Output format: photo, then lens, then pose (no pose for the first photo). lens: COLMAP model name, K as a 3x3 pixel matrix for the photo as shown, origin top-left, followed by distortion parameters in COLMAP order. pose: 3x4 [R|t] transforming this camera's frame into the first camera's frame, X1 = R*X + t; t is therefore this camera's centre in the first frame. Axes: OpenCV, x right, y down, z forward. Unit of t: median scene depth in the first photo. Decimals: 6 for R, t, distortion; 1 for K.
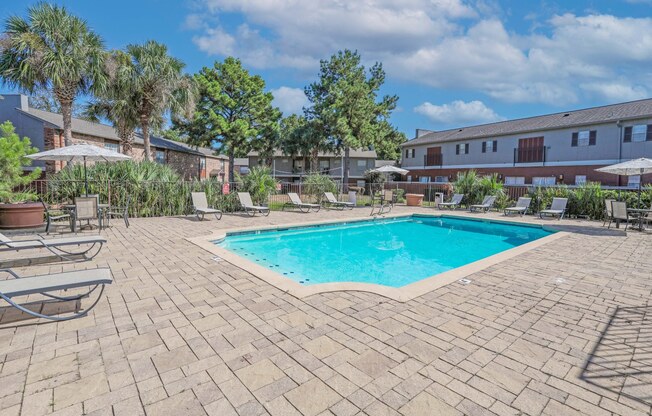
lens RADIAL K [[316.9, 0, 326.4], [0, 316.9, 203.8], [0, 0, 1]] dist [-0.071550, 0.029112]
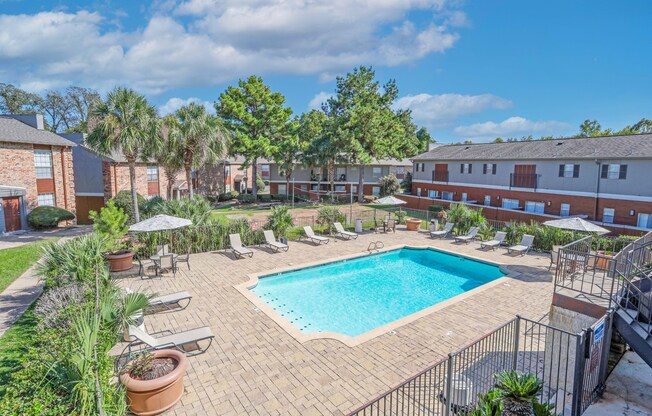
lens RADIAL K [[327.9, 0, 327.5], [0, 327.9, 203.8], [0, 0, 1]] dist [-0.073585, 0.032629]
pose [[0.997879, 0.005583, -0.064855, 0.044565], [-0.002922, 0.999153, 0.041052, -0.141577], [0.065029, -0.040775, 0.997050, -0.214314]]
